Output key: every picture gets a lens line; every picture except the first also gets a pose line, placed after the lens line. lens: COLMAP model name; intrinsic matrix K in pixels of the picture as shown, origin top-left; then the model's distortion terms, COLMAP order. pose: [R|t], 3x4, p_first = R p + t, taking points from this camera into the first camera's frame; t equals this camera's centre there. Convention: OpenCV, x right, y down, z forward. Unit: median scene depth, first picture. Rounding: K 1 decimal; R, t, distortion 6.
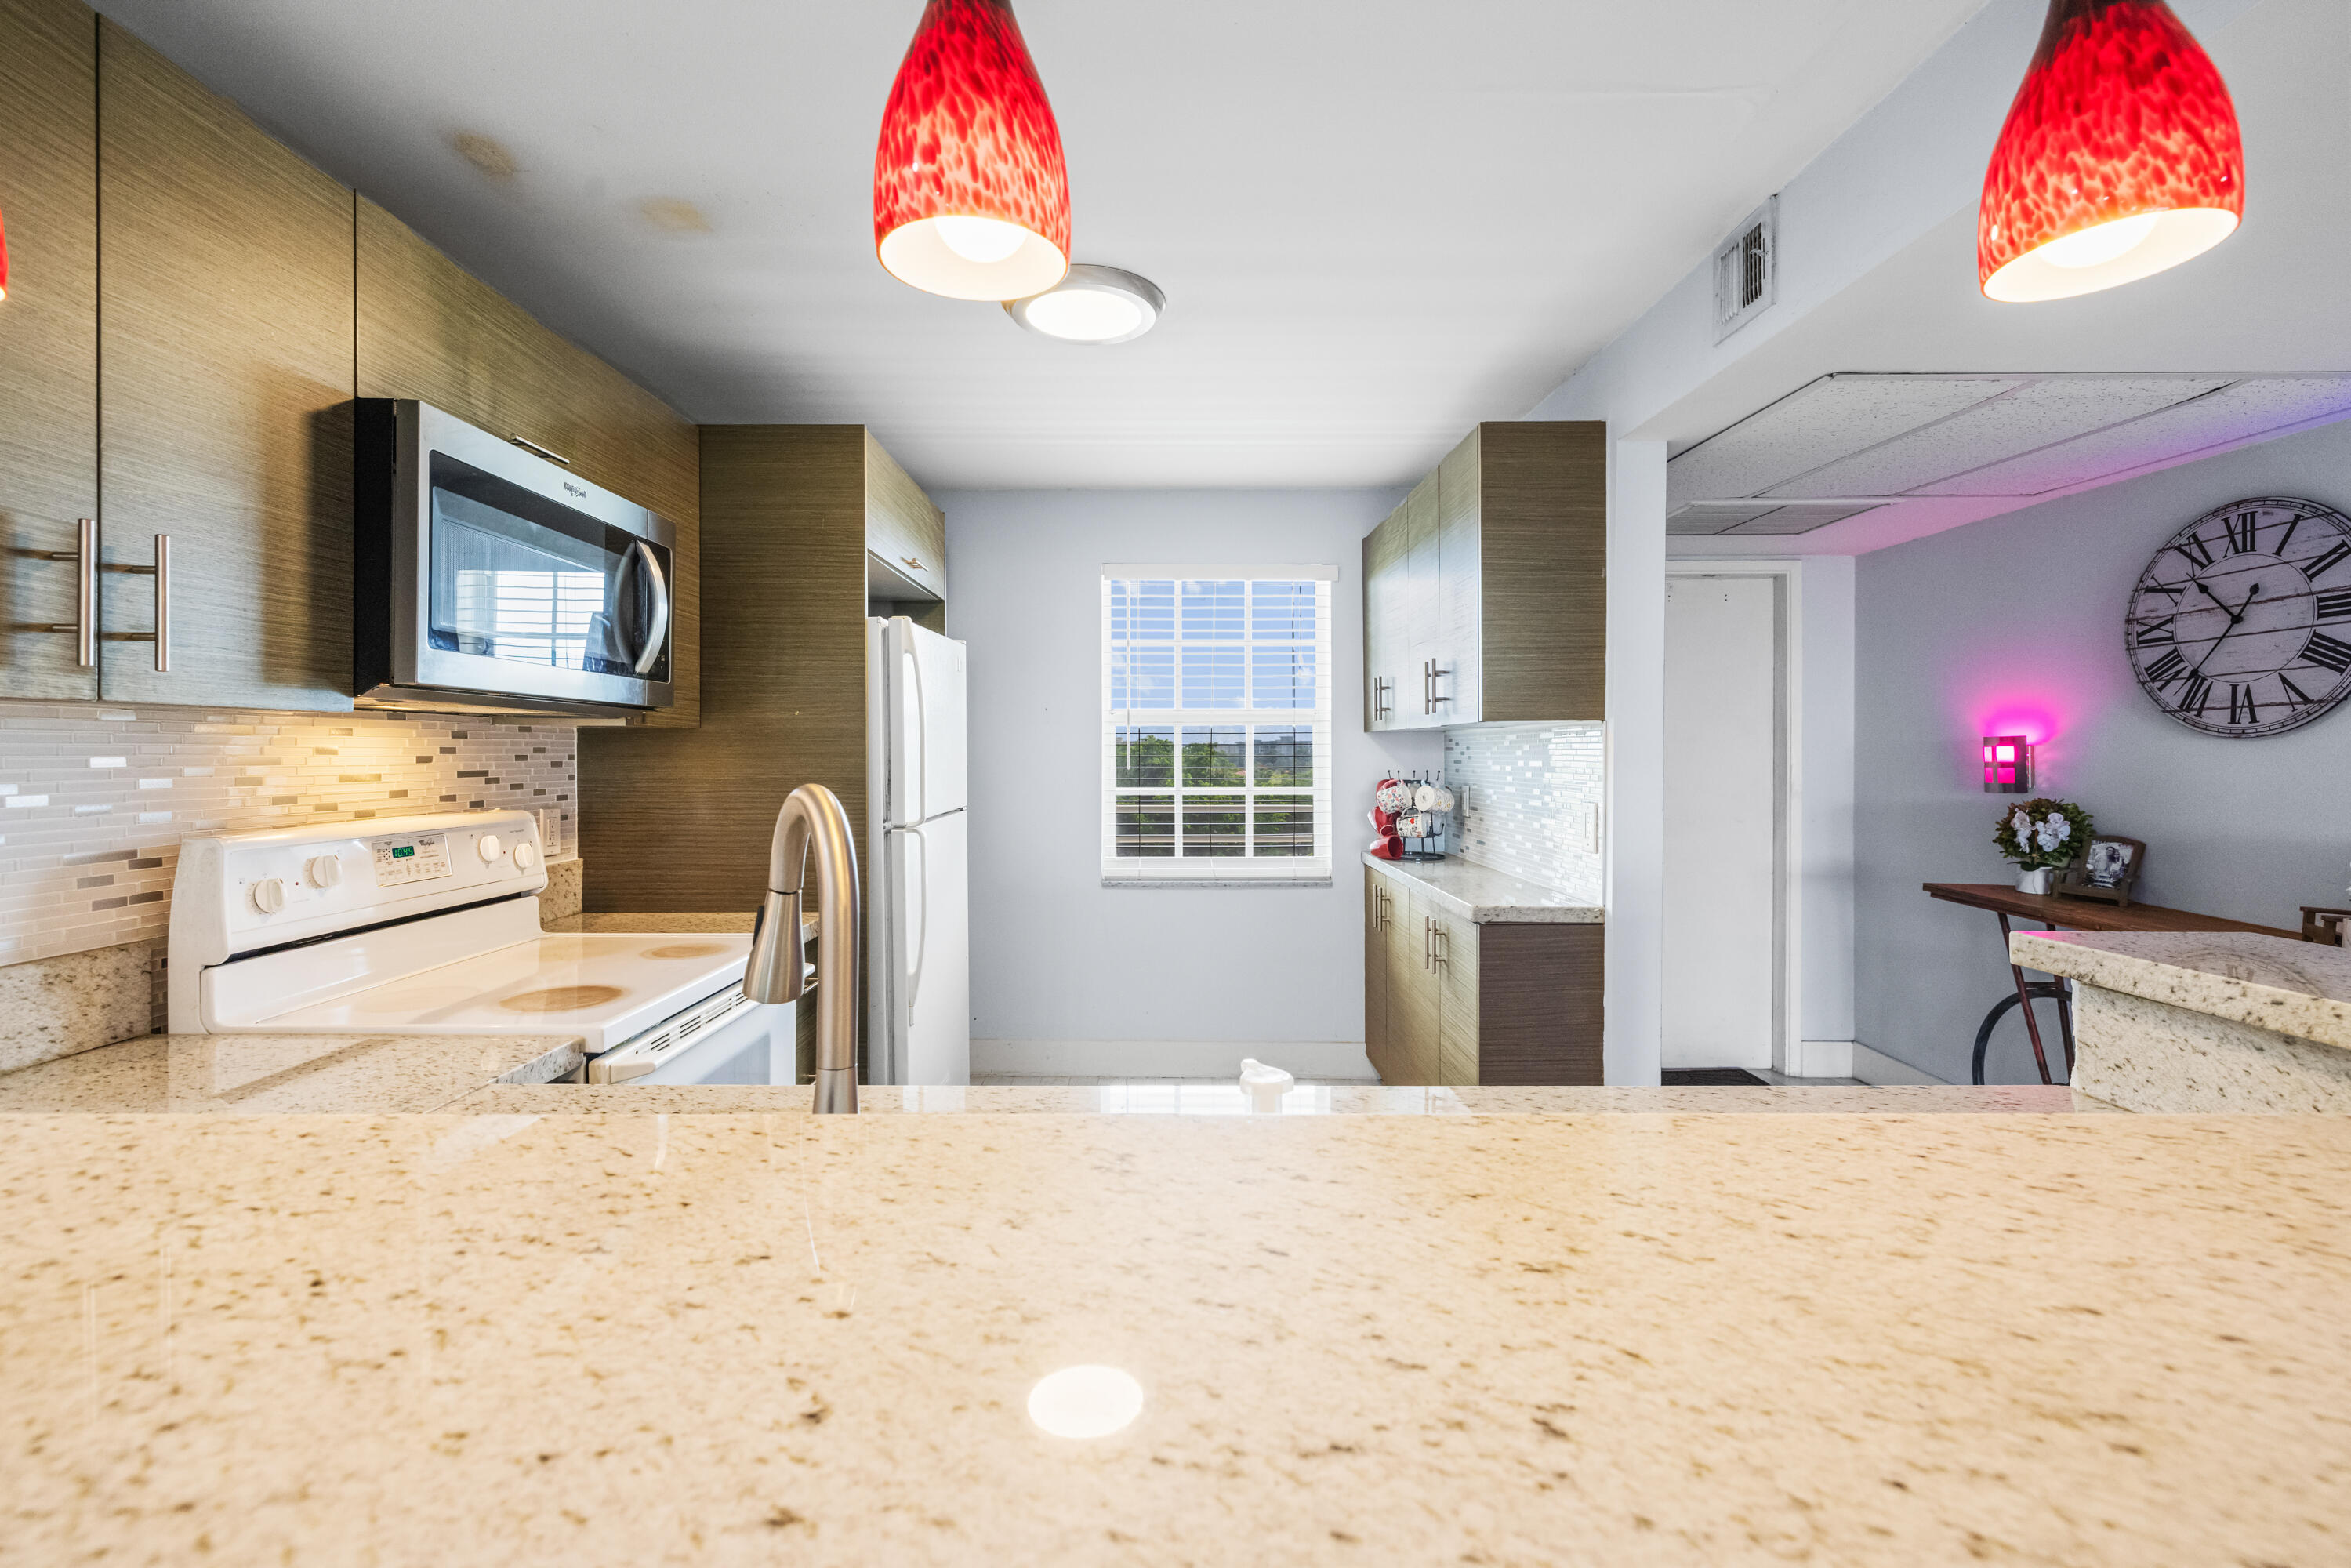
lens RADIAL K [[992.9, 0, 1165.3], [0, 992.9, 759.0], [0, 0, 1]] dist [0.002195, -0.000366]
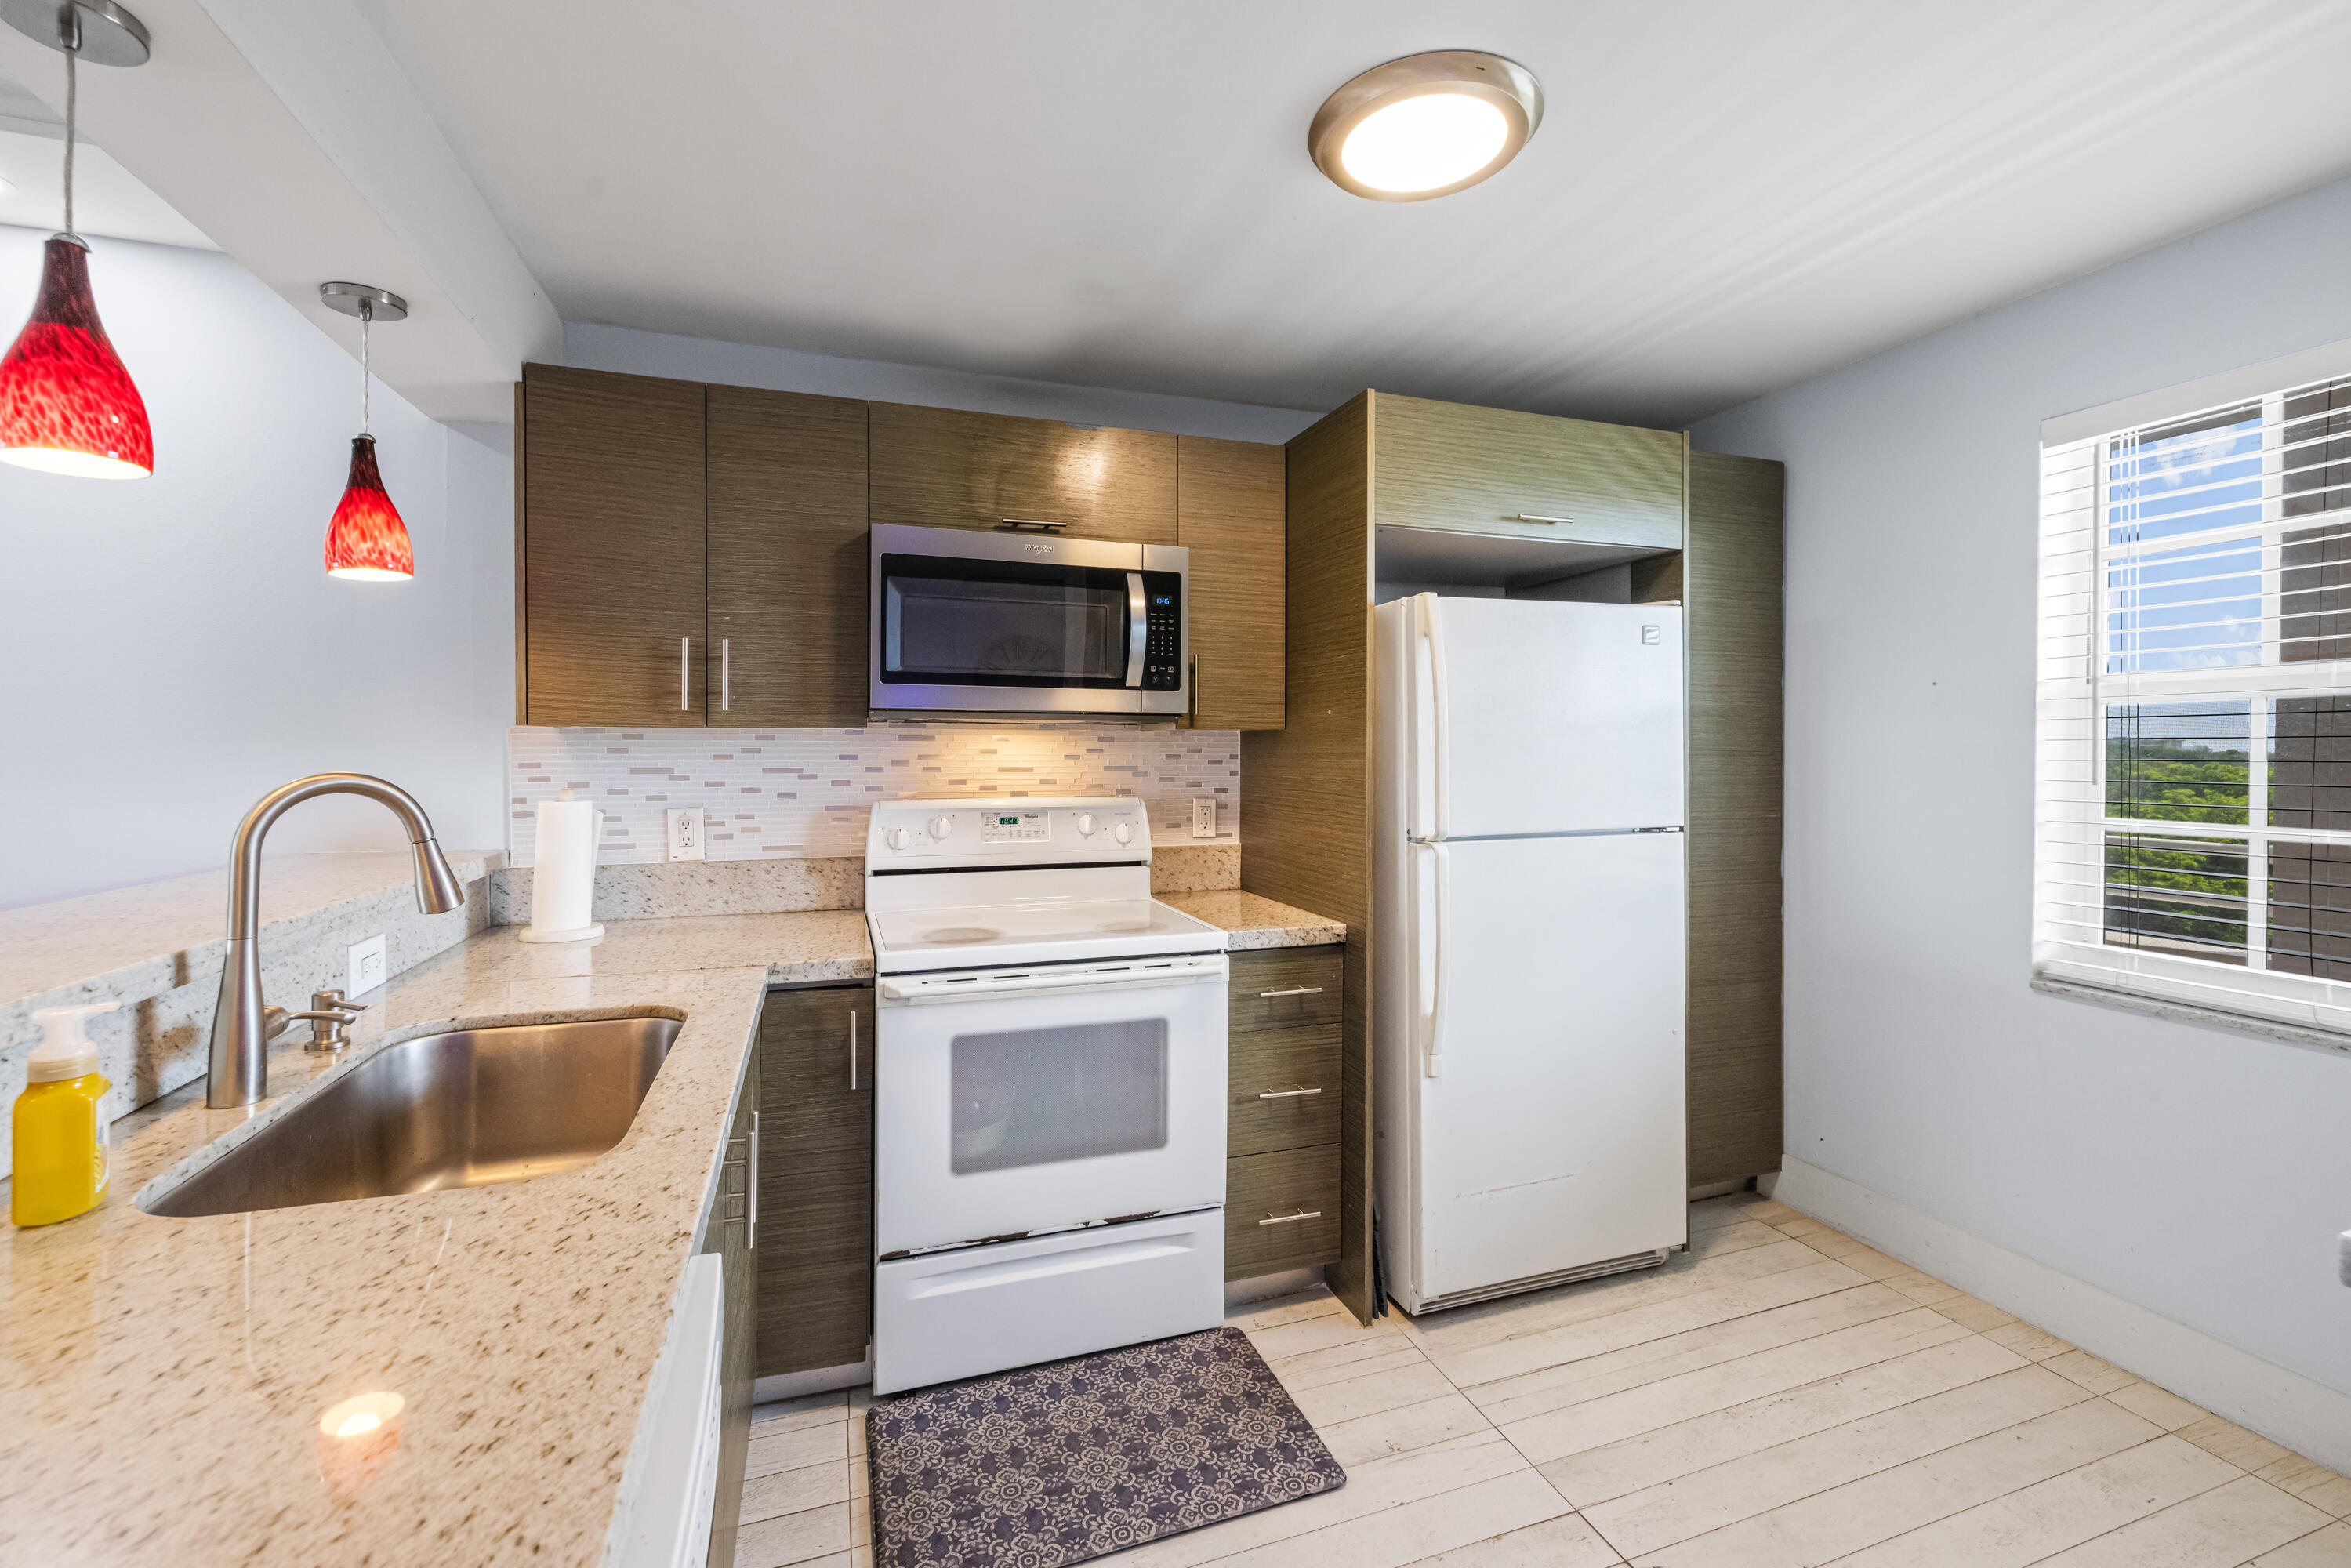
lens RADIAL K [[992.9, 0, 1171.4], [0, 992.9, 762.7], [0, 0, 1]] dist [0.002195, -0.000366]
pose [[0.326266, 0.009224, -0.945233, 0.568490], [-0.005848, 0.999953, 0.007740, -0.003559], [0.945260, 0.003002, 0.326305, 0.622422]]
